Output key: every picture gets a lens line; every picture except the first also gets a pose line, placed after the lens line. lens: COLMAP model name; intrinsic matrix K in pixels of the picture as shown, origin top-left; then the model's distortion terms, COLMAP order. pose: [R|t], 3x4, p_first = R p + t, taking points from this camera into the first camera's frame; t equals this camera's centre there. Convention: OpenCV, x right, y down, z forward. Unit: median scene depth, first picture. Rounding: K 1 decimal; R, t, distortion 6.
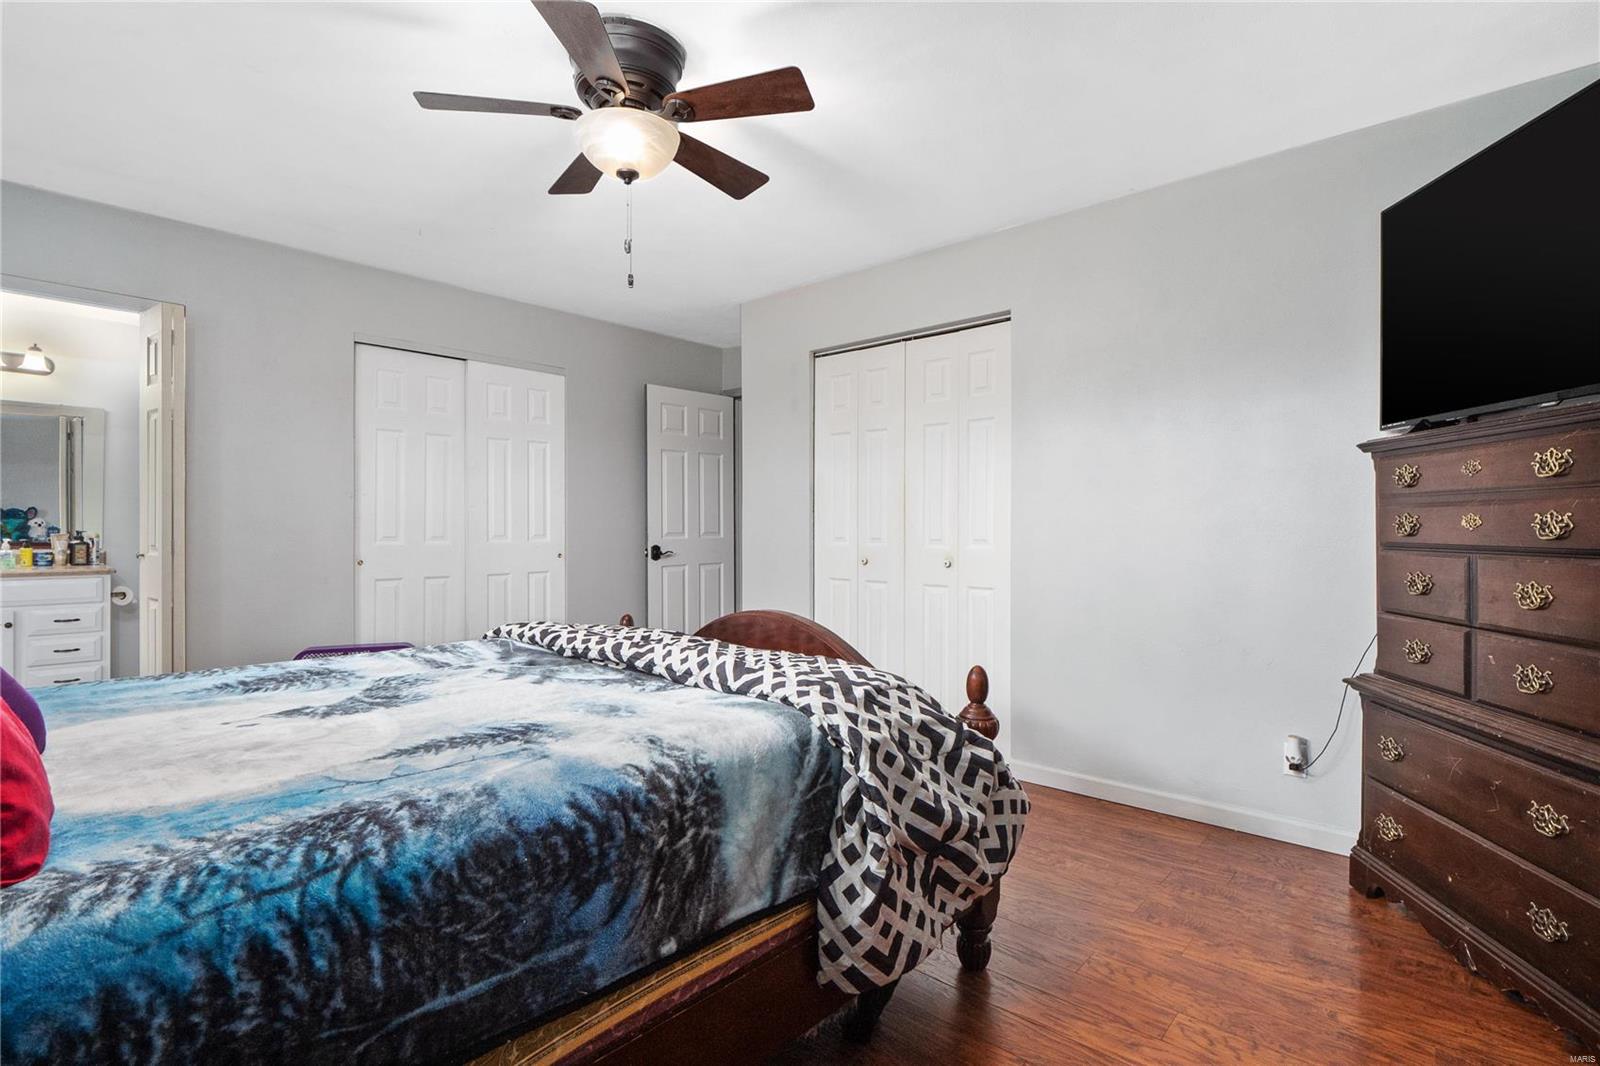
lens RADIAL K [[768.1, 0, 800.0], [0, 768.1, 533.0], [0, 0, 1]] dist [-0.002003, -0.000486]
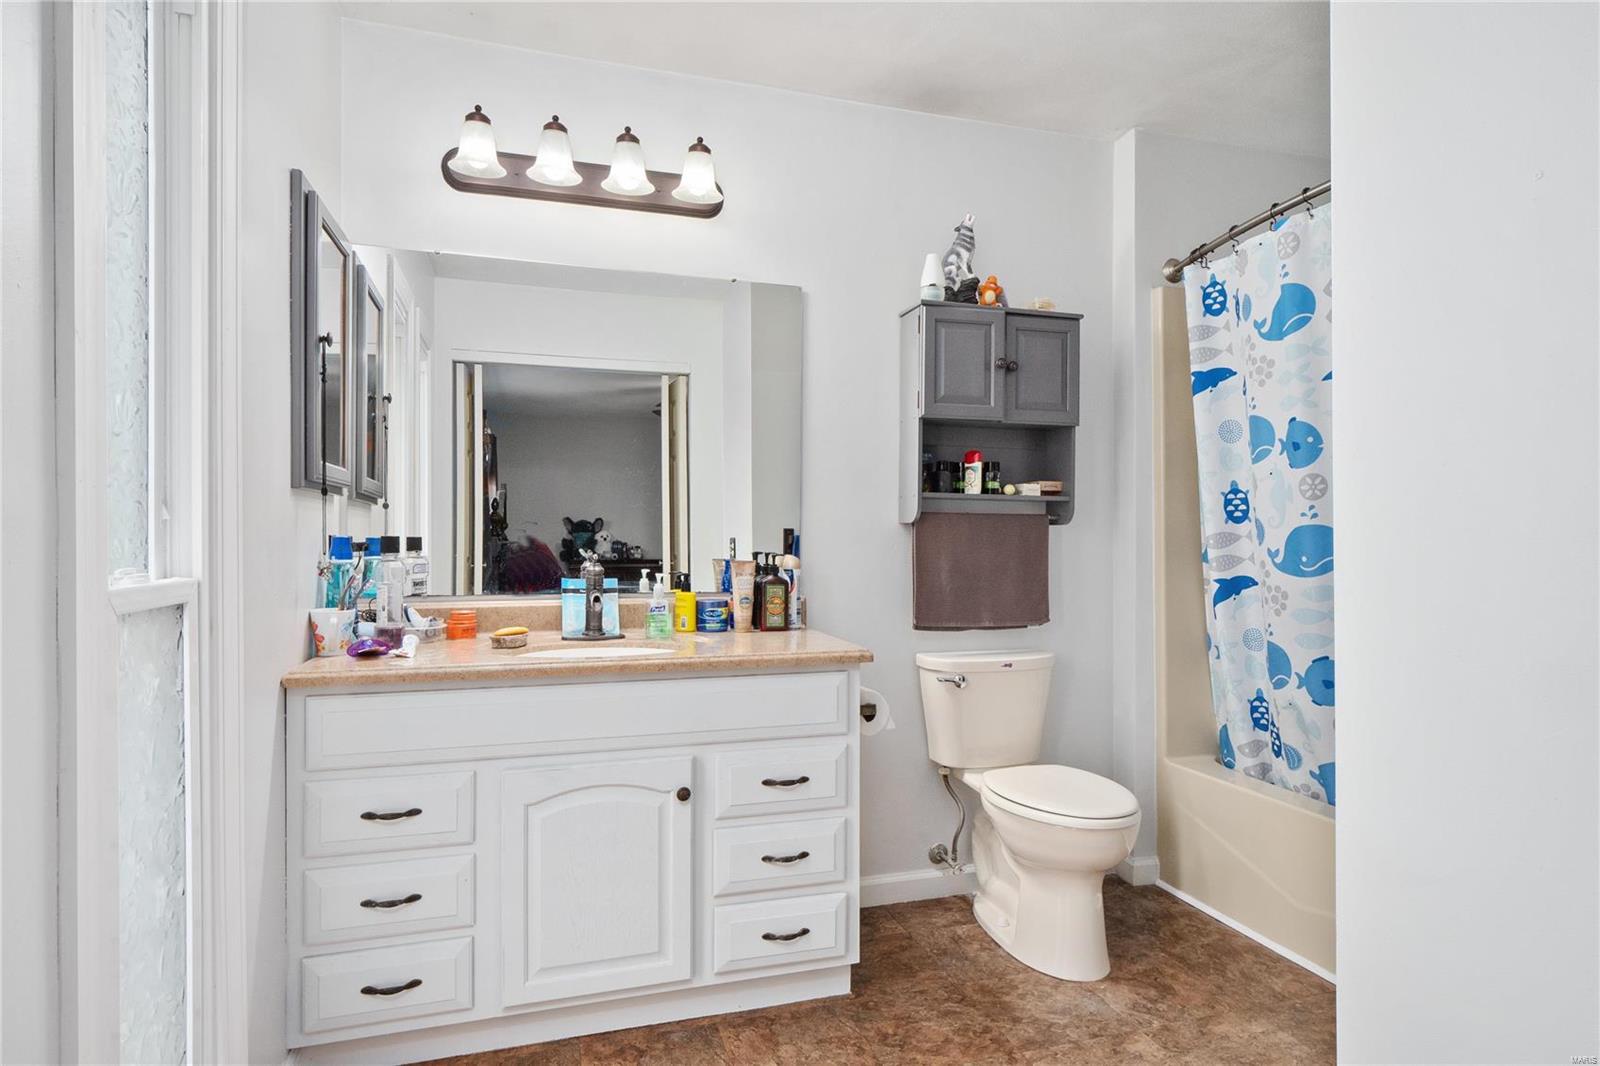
lens RADIAL K [[888.2, 0, 800.0], [0, 888.2, 533.0], [0, 0, 1]] dist [0.000695, 0.001131]
pose [[0.862717, -0.009470, -0.505598, -0.670058], [0.003272, 0.999908, -0.013146, -0.007810], [0.505677, 0.009687, 0.862669, 0.566414]]
